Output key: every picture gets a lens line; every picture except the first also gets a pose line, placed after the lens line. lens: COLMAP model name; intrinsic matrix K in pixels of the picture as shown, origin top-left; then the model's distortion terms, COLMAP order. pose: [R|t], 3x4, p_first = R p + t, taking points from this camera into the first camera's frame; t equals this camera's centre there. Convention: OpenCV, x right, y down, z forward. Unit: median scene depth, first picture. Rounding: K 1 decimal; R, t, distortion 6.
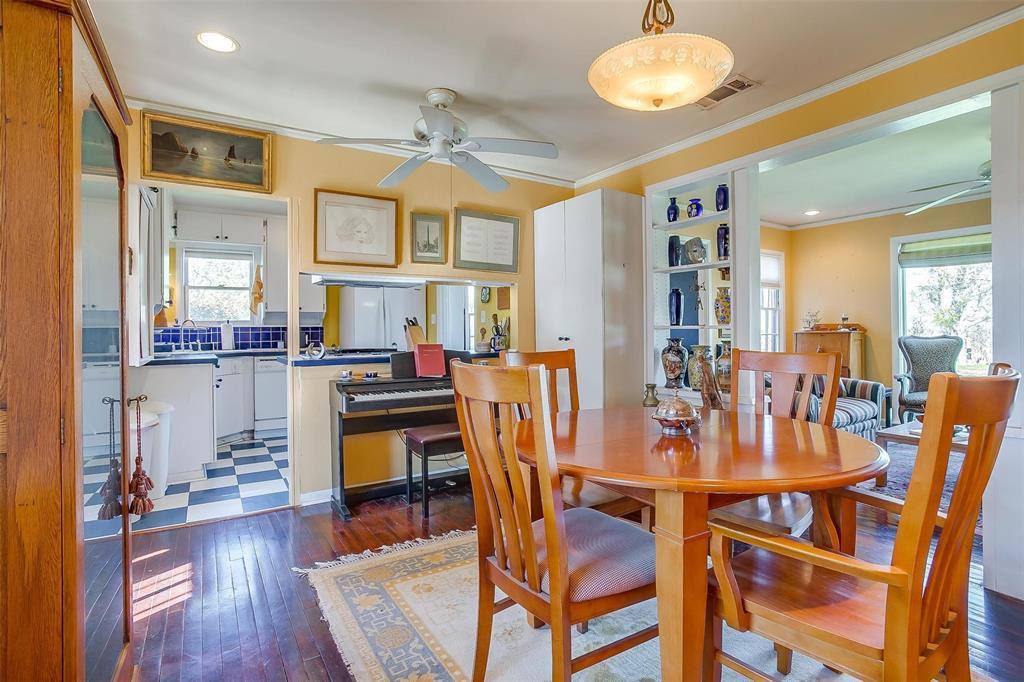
lens RADIAL K [[510.3, 0, 511.2], [0, 510.3, 329.6], [0, 0, 1]] dist [-0.059774, 0.029352]
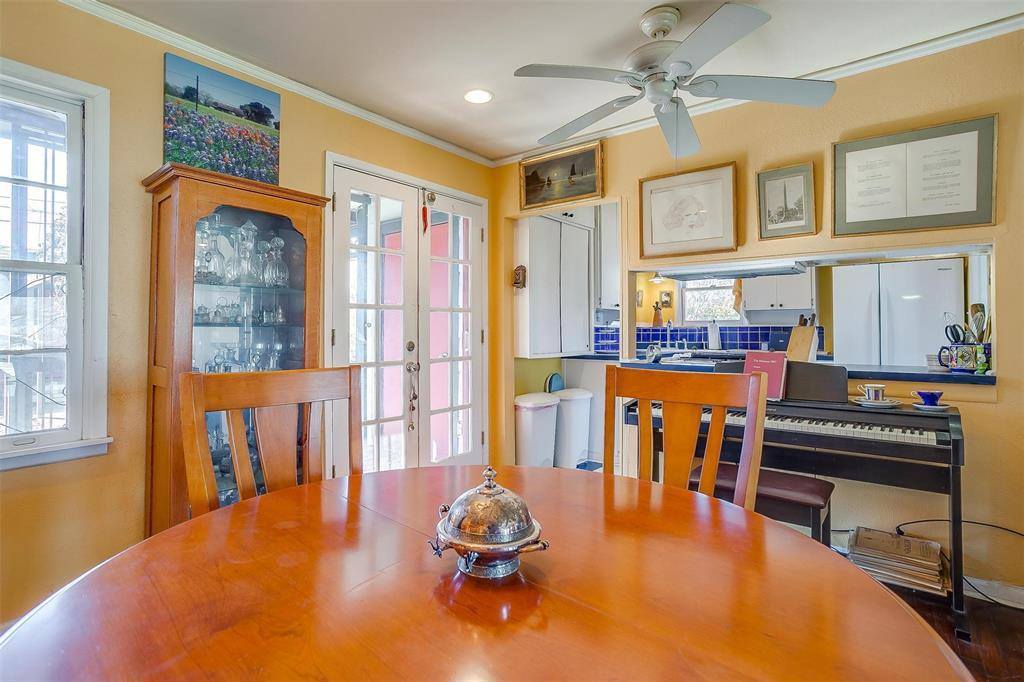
lens RADIAL K [[510.3, 0, 515.1], [0, 510.3, 331.4], [0, 0, 1]] dist [-0.059774, 0.029352]
pose [[0.311580, 0.008144, -0.950185, 0.368907], [-0.001994, 0.999967, 0.007916, -0.004477], [0.950218, -0.000572, 0.311586, 0.412072]]
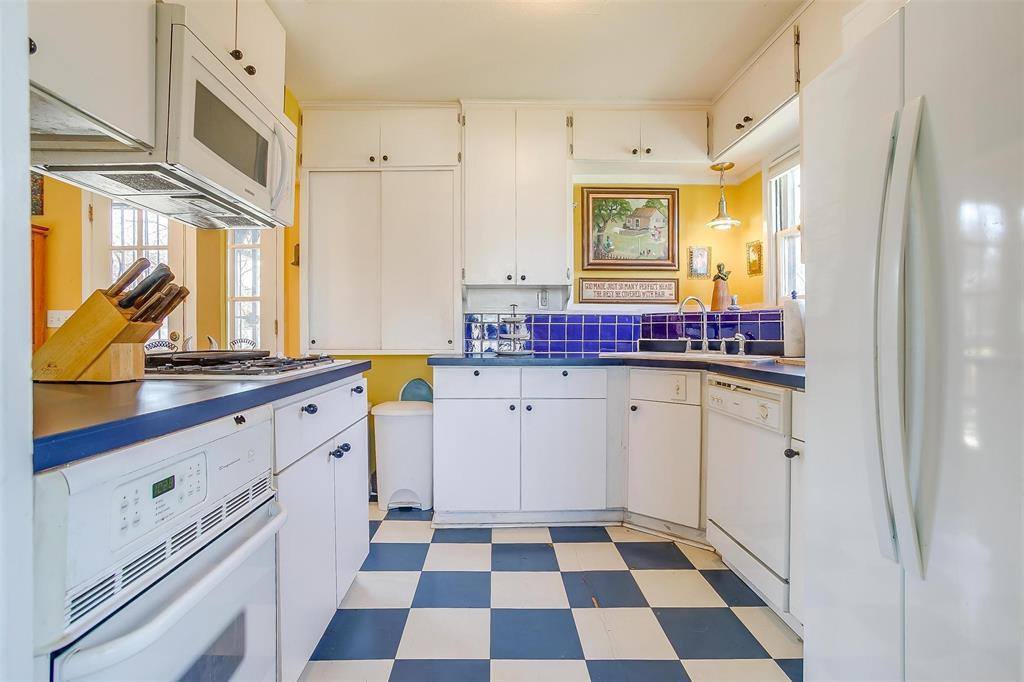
lens RADIAL K [[510.3, 0, 502.7], [0, 510.3, 338.1], [0, 0, 1]] dist [-0.059774, 0.029352]
pose [[-0.513927, 0.018948, -0.857624, -0.051526], [0.006966, 0.999815, 0.017915, 0.017735], [0.857805, 0.003233, -0.513964, 1.360065]]
